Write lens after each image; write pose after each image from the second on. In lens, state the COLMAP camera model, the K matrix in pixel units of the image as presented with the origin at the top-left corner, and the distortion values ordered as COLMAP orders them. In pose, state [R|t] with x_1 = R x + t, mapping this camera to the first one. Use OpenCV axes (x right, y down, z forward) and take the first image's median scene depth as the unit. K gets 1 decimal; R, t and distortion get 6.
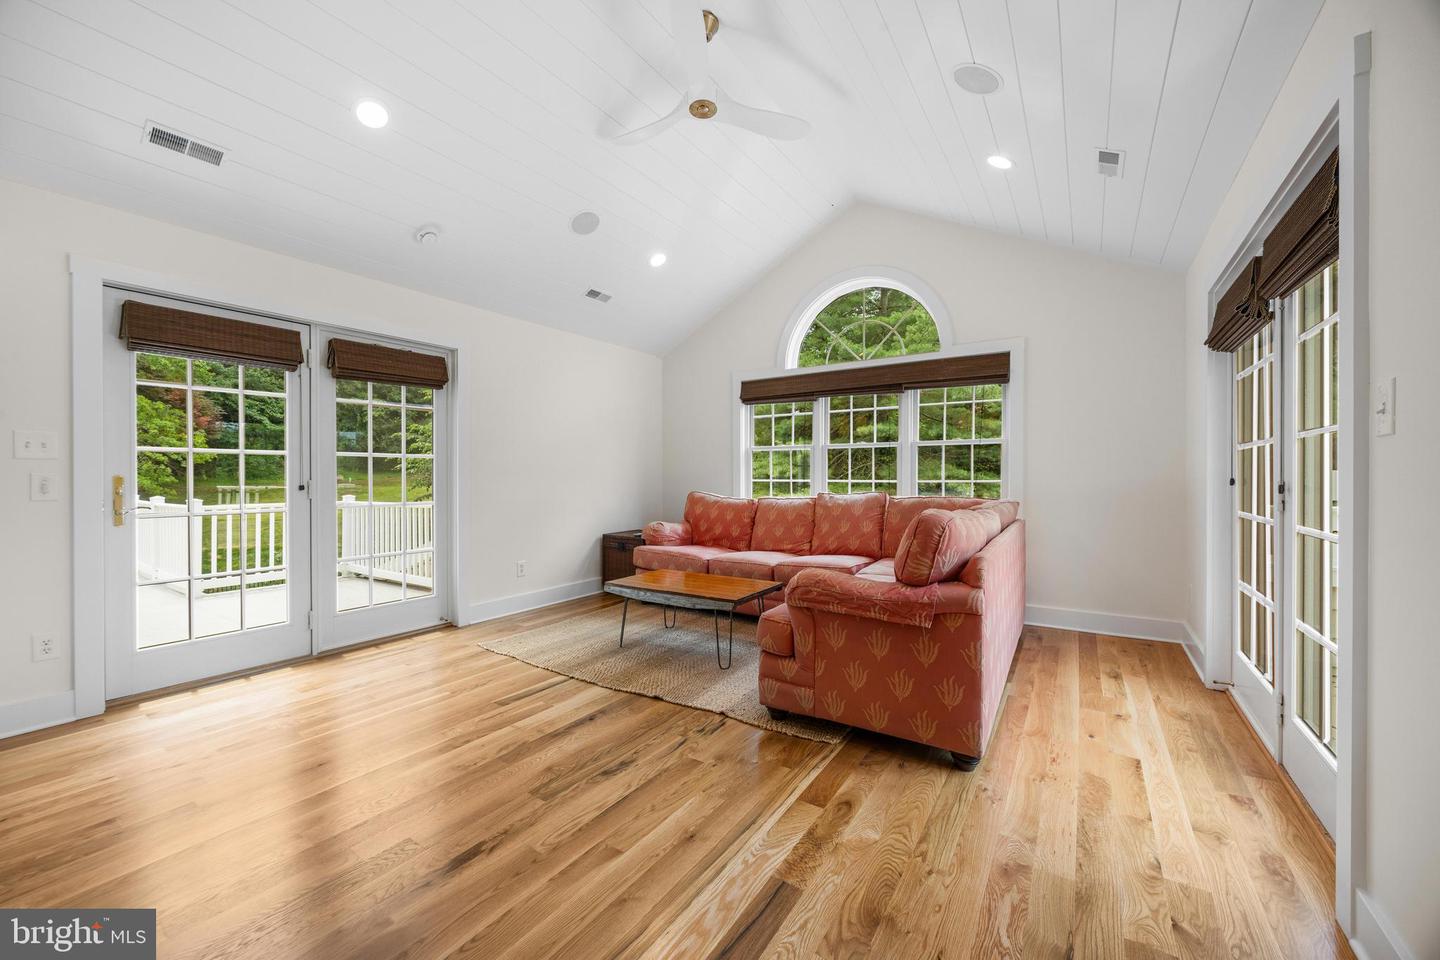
lens RADIAL K [[544.1, 0, 723.8], [0, 544.1, 477.2], [0, 0, 1]] dist [-0.000930, -0.000377]
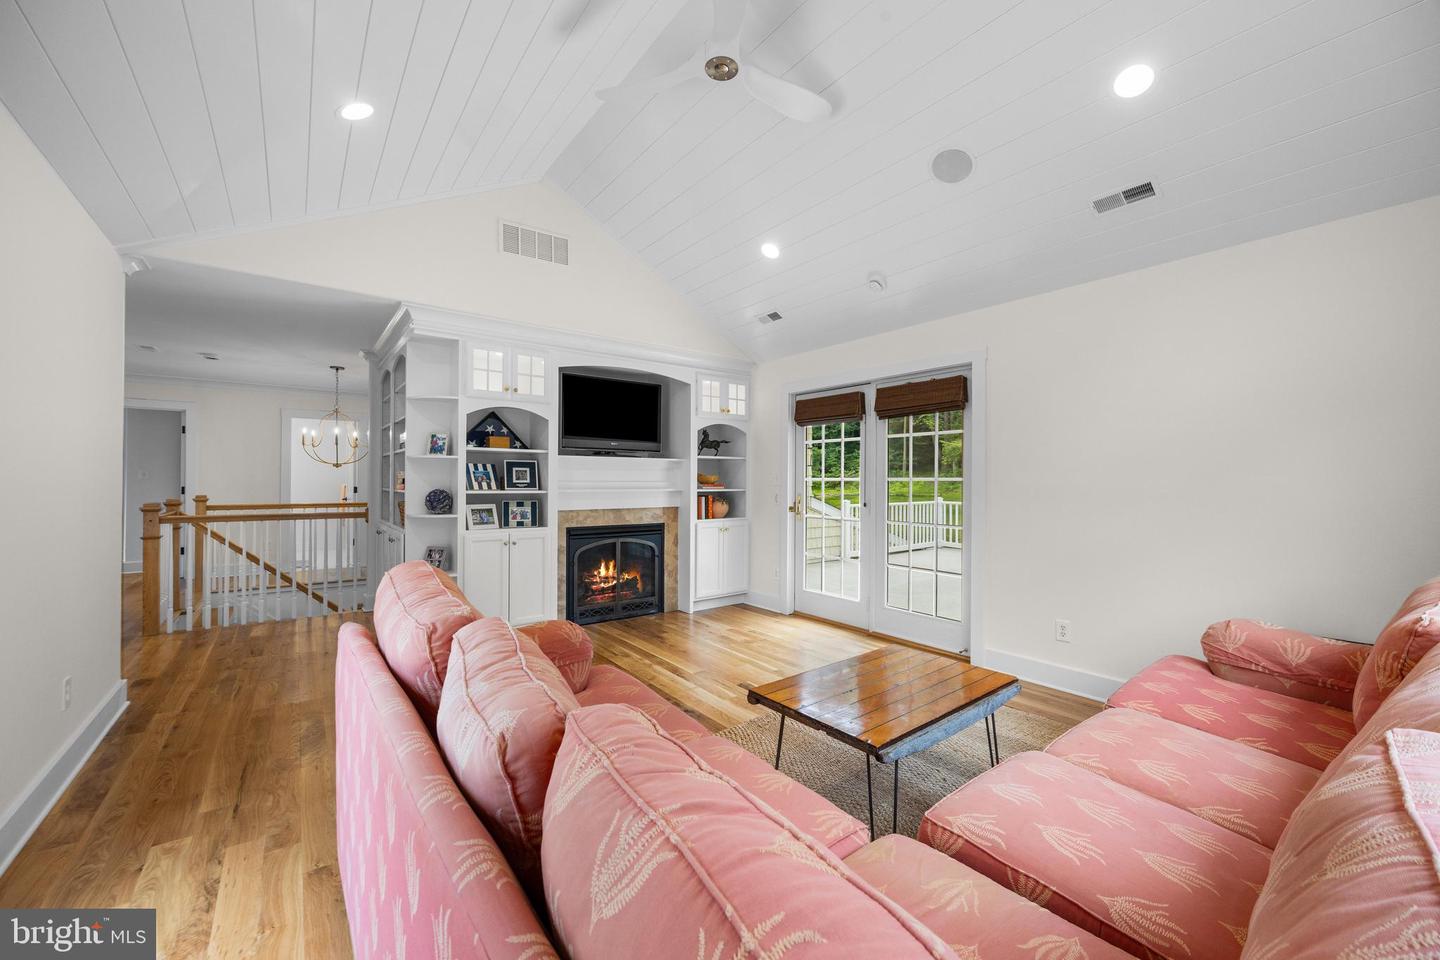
lens RADIAL K [[544.1, 0, 719.4], [0, 544.1, 485.0], [0, 0, 1]] dist [-0.000930, -0.000377]
pose [[-0.303264, -0.003815, -0.952899, 0.590986], [-0.012283, 0.999925, -0.000095, -0.024981], [0.952827, 0.011676, -0.303288, 0.999629]]
